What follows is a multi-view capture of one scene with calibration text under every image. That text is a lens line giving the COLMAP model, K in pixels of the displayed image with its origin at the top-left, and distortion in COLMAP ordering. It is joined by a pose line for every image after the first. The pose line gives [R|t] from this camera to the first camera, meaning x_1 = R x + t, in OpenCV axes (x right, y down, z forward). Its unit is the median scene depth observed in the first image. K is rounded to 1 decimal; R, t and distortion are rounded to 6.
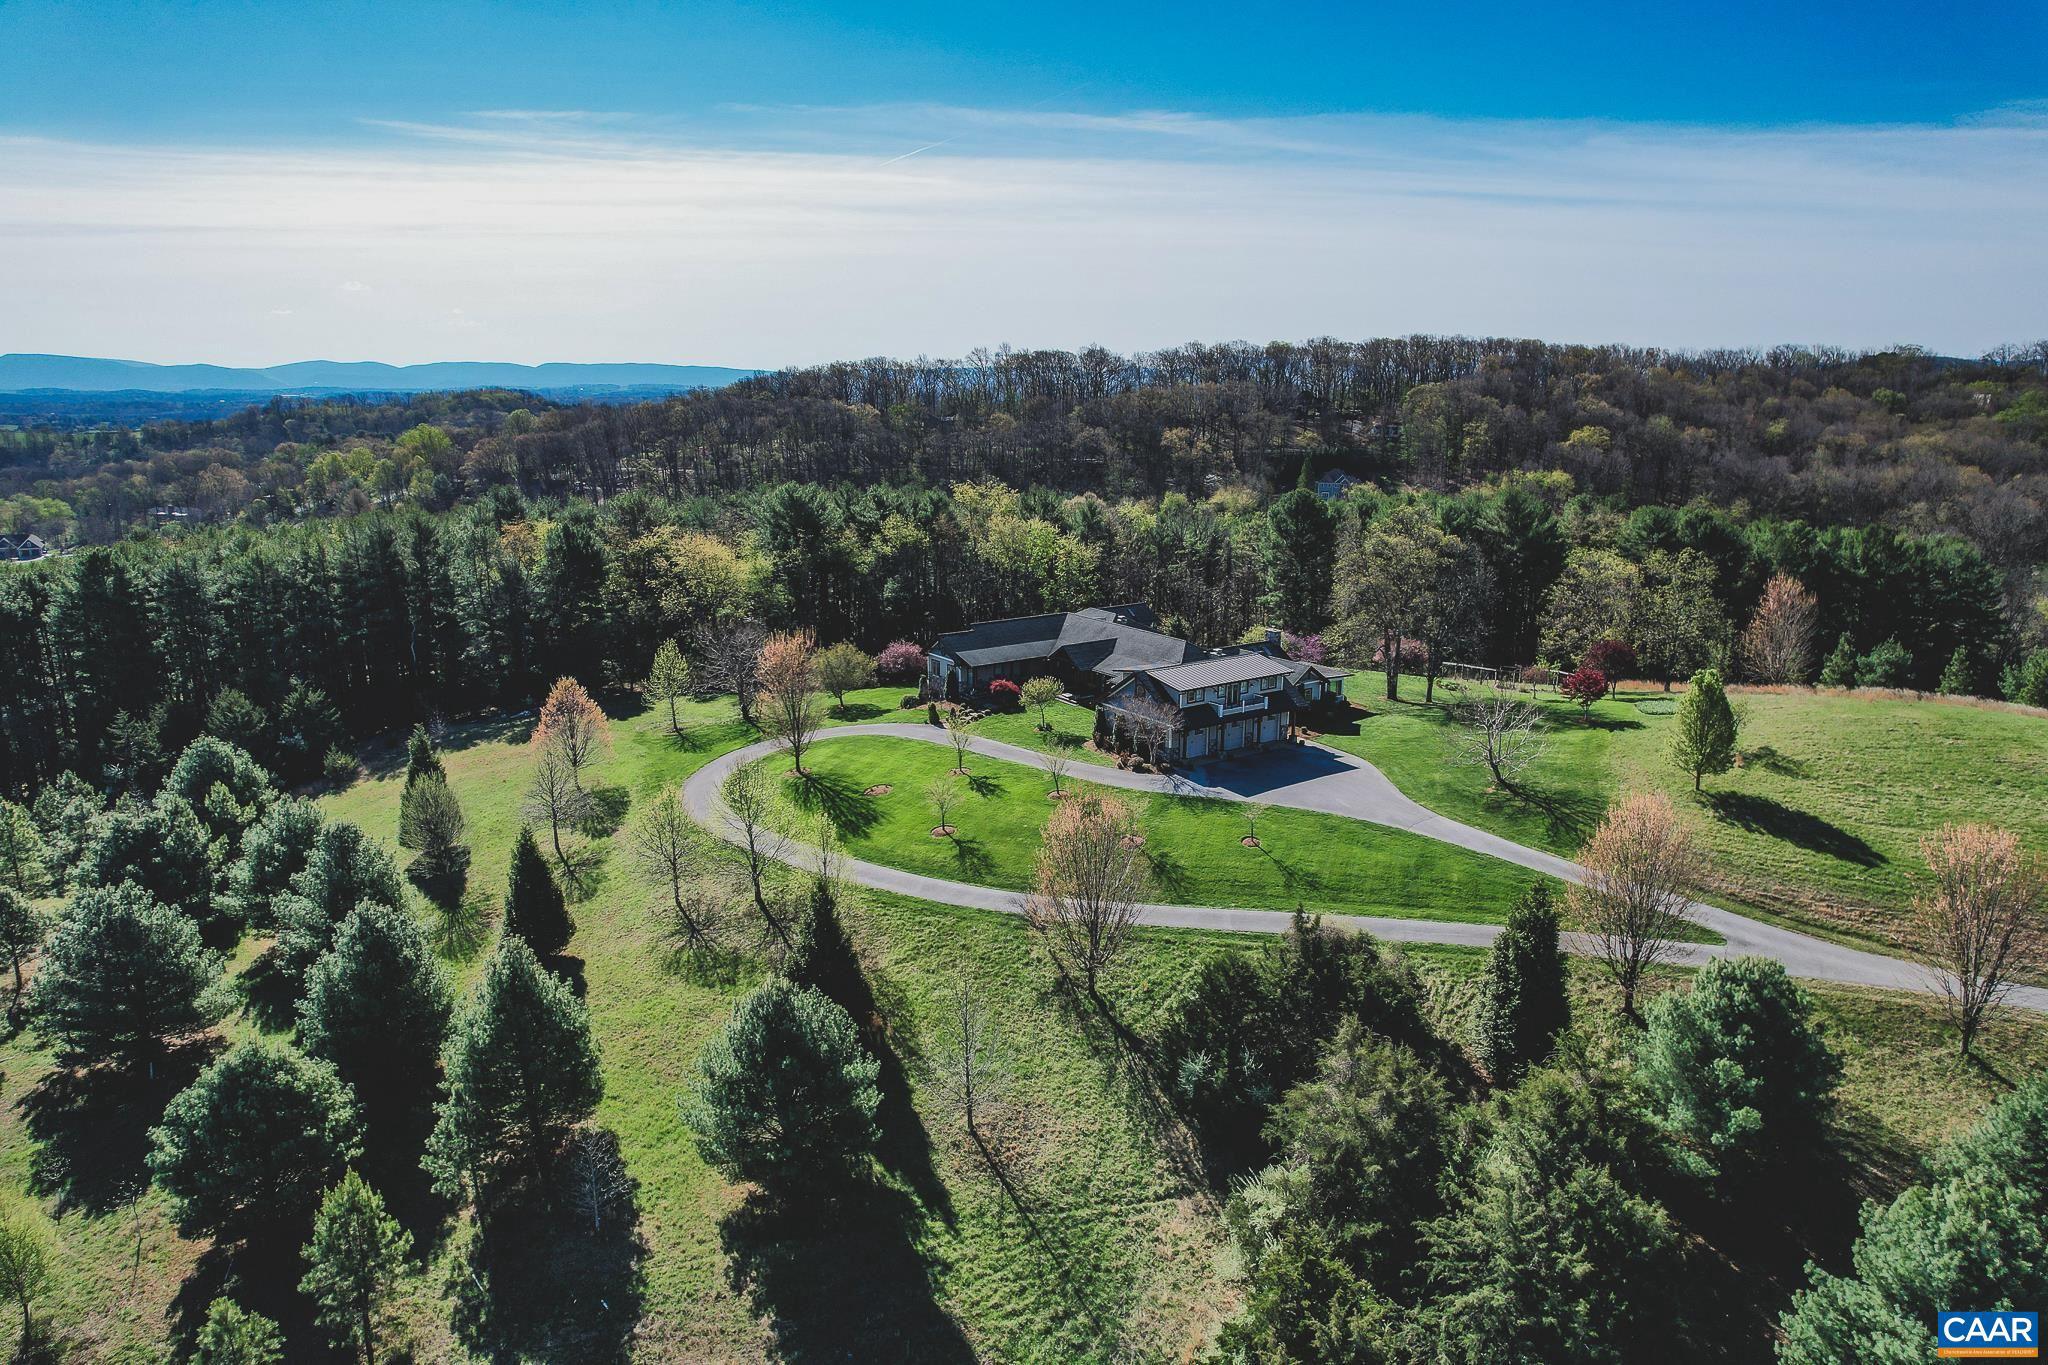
lens RADIAL K [[1313.7, 0, 1027.3], [0, 1313.7, 691.6], [0, 0, 1]] dist [-0.071227, 0.059120]
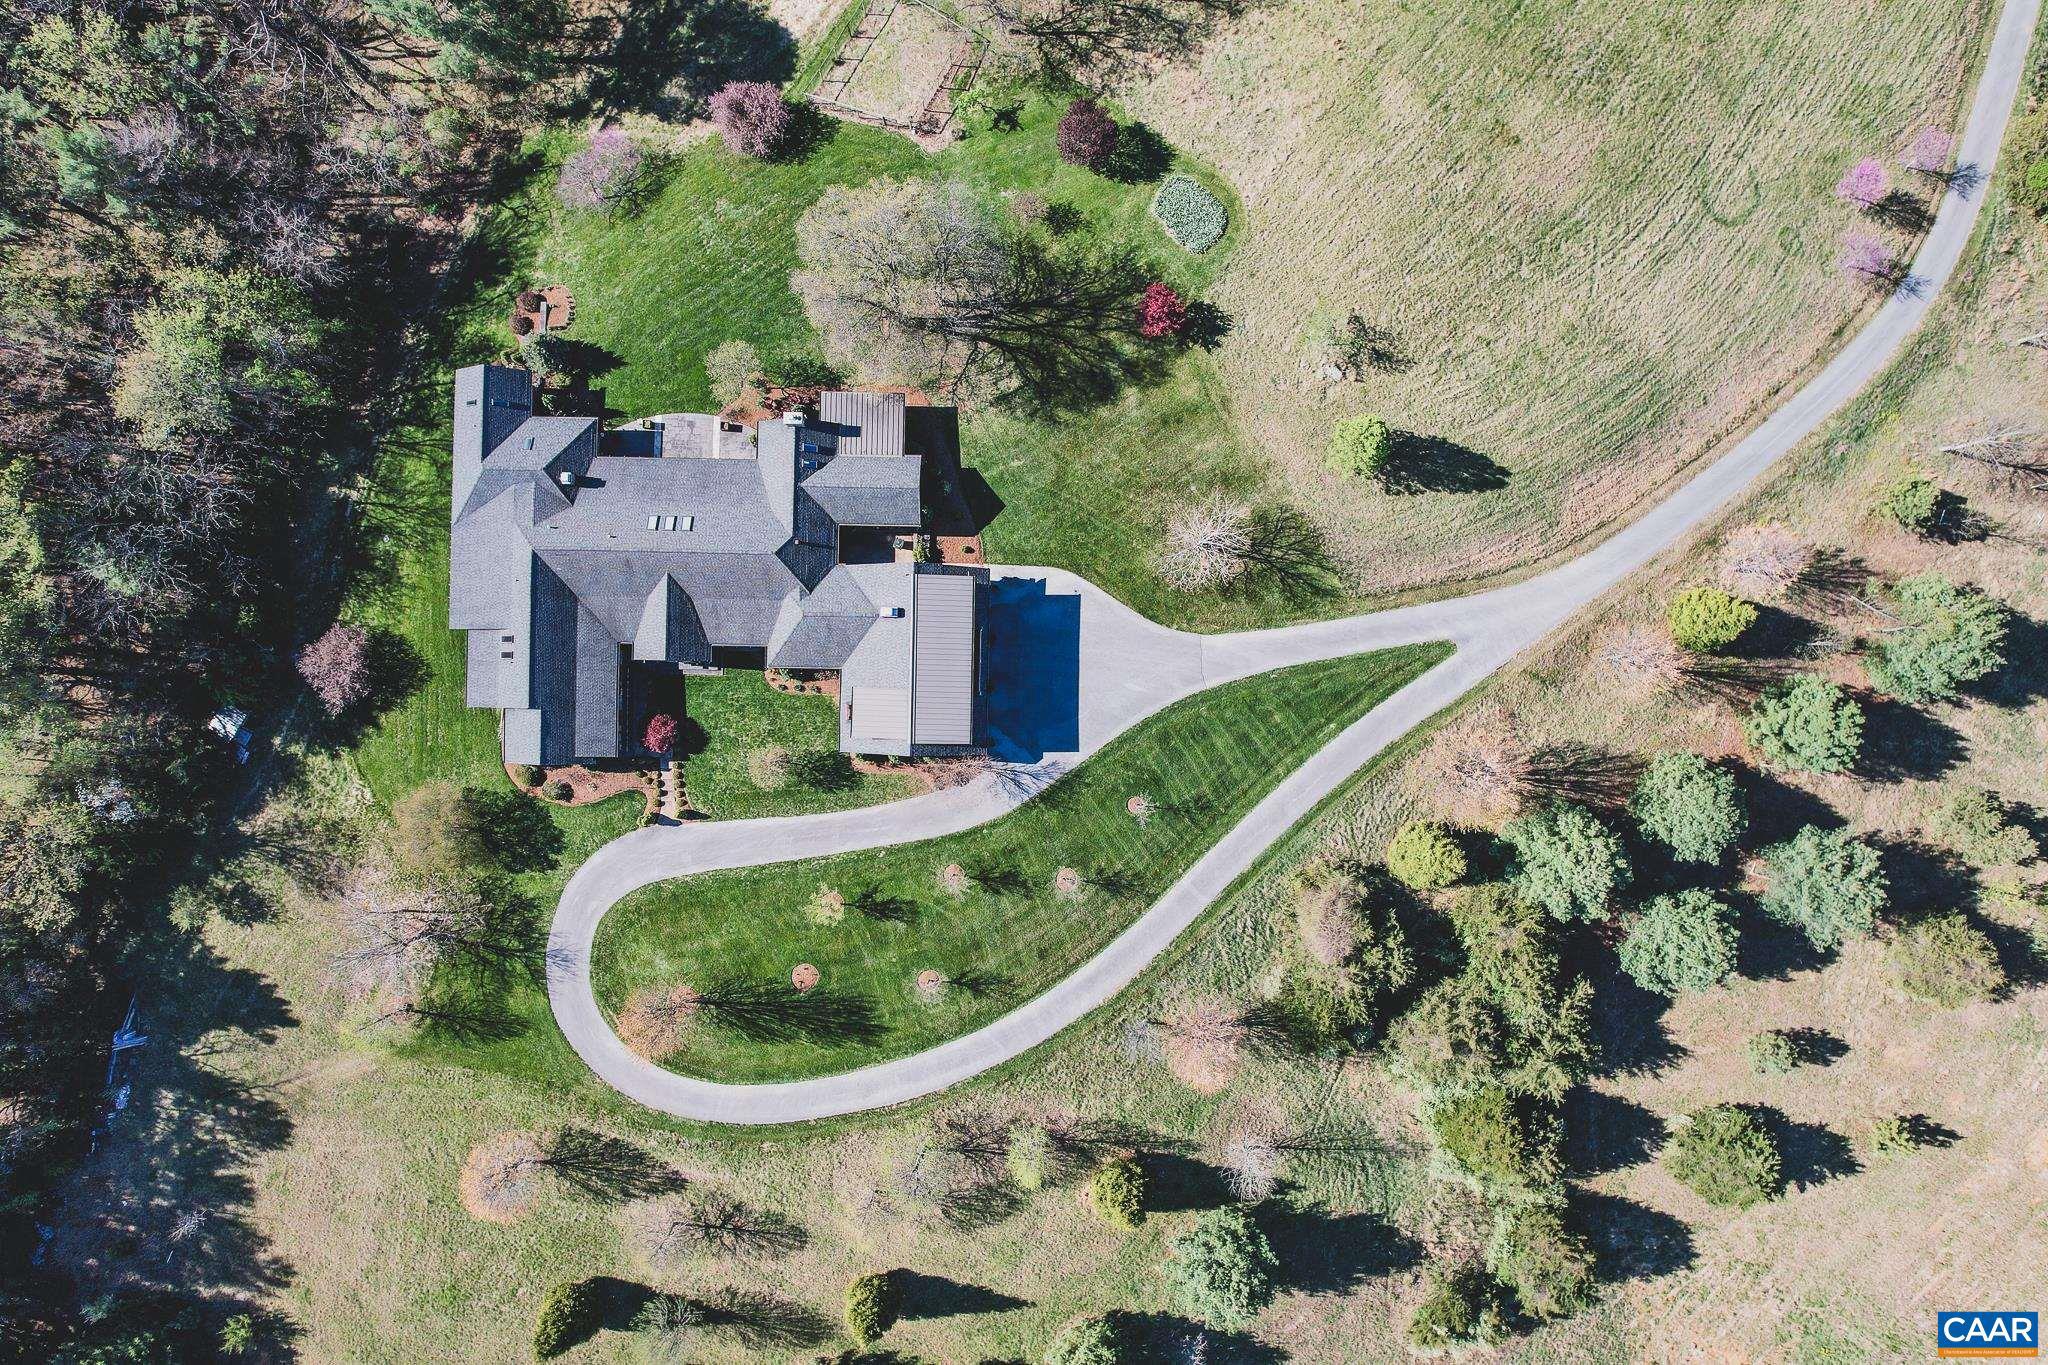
lens RADIAL K [[1312.1, 0, 1026.8], [0, 1312.1, 687.9], [0, 0, 1]] dist [-0.073875, 0.067502]
pose [[0.593334, -0.804950, 0.003176, 0.195394], [0.169810, 0.129022, 0.976994, -1.073009], [-0.786842, -0.579144, 0.213242, 0.897502]]
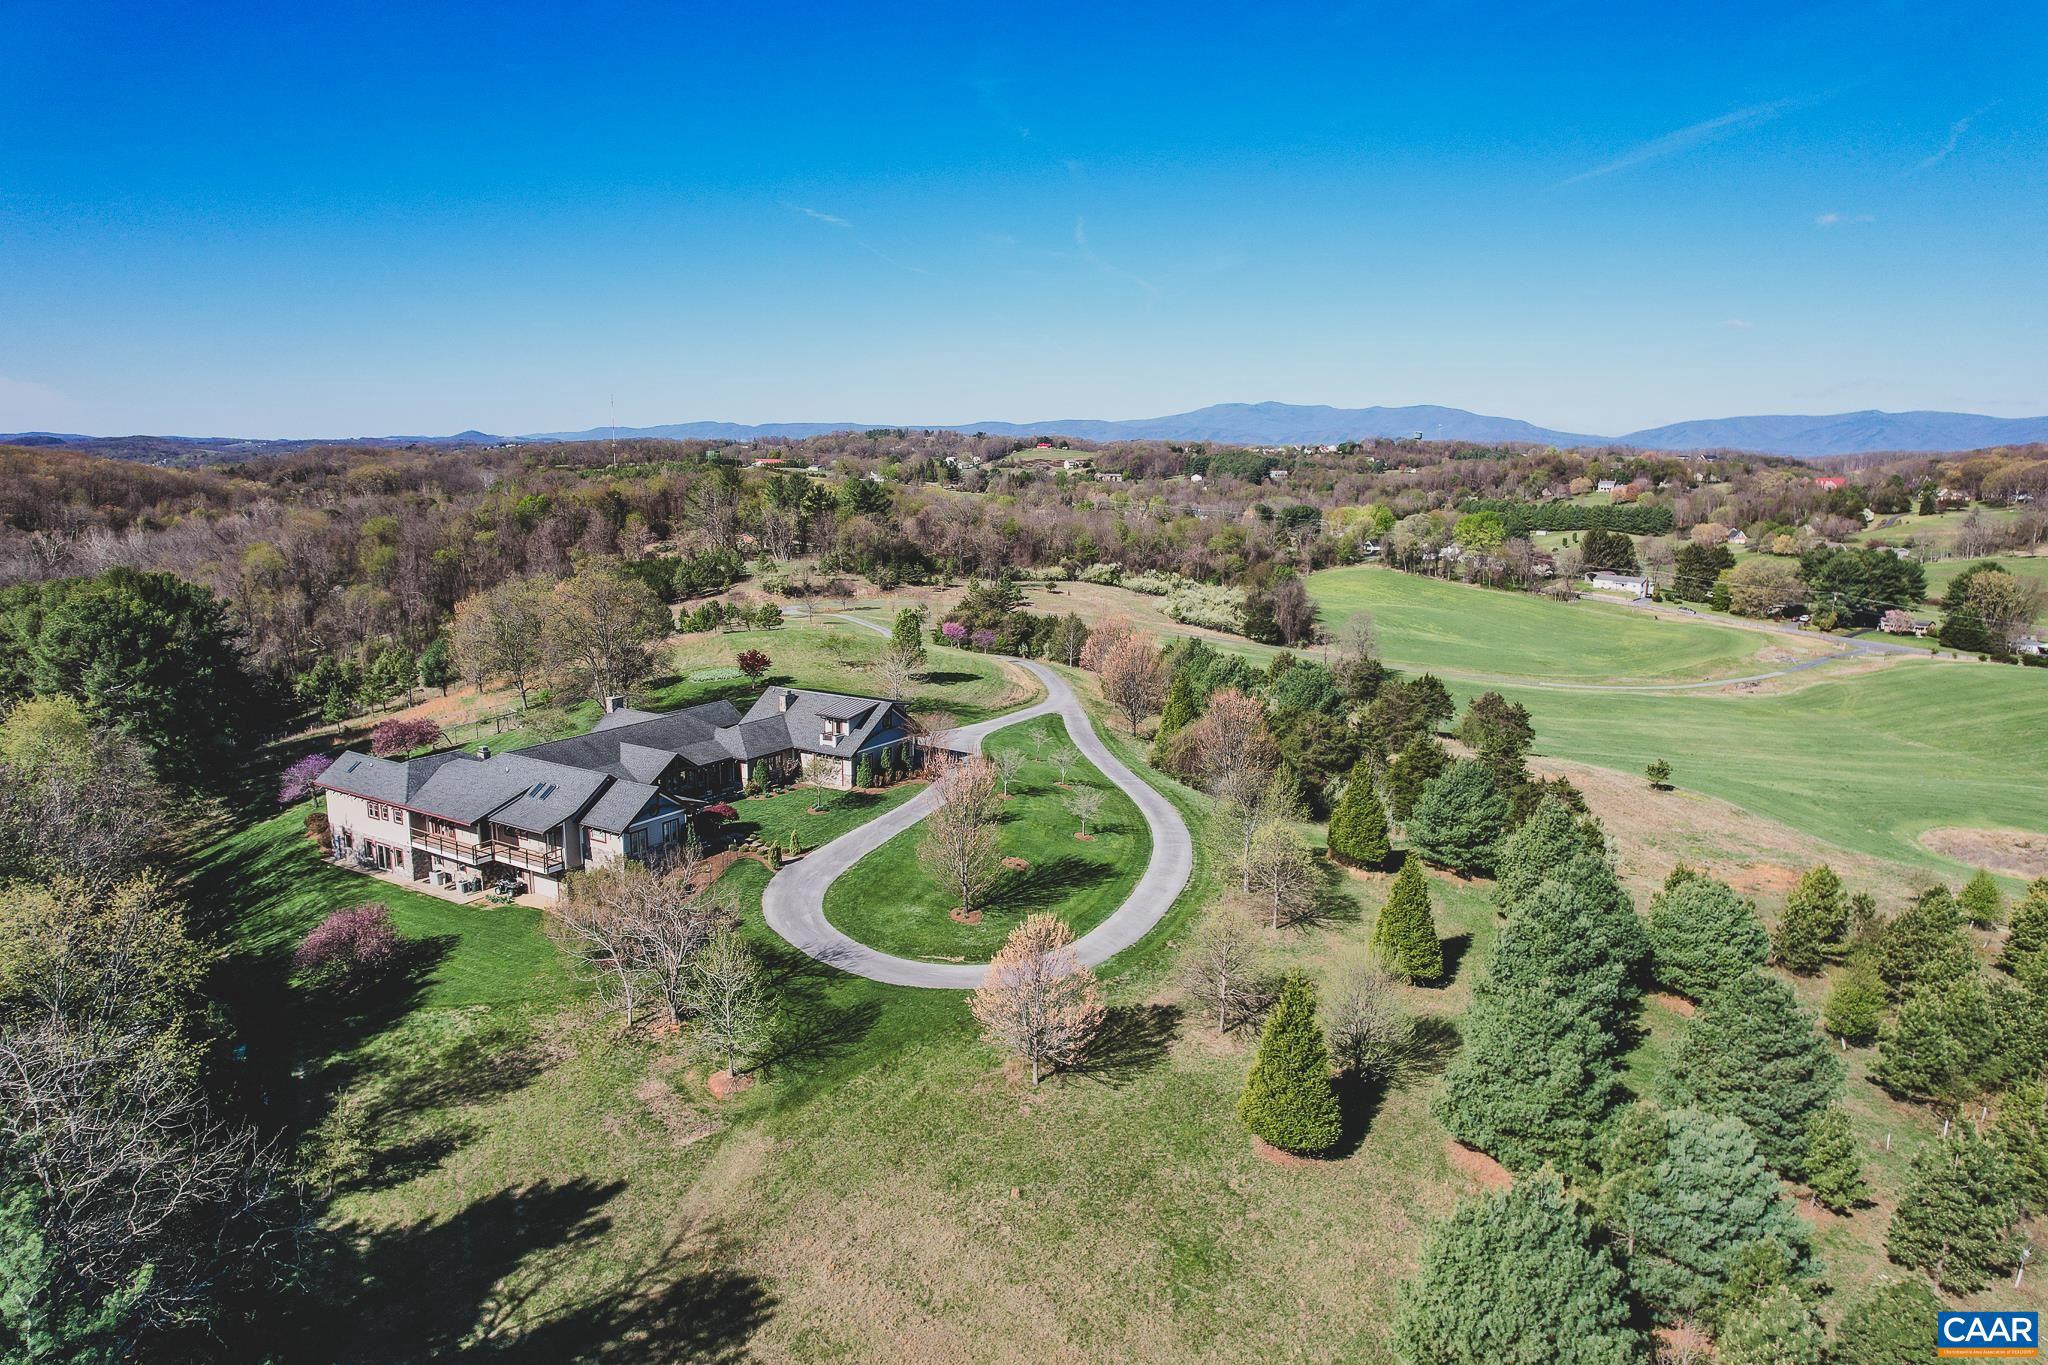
lens RADIAL K [[1313.7, 0, 1027.3], [0, 1313.7, 691.6], [0, 0, 1]] dist [-0.071227, 0.059120]
pose [[-0.382422, -0.182435, 0.905799, -1.115364], [0.200110, 0.940696, 0.273948, -0.352853], [-0.902058, 0.286023, -0.323236, 1.466166]]
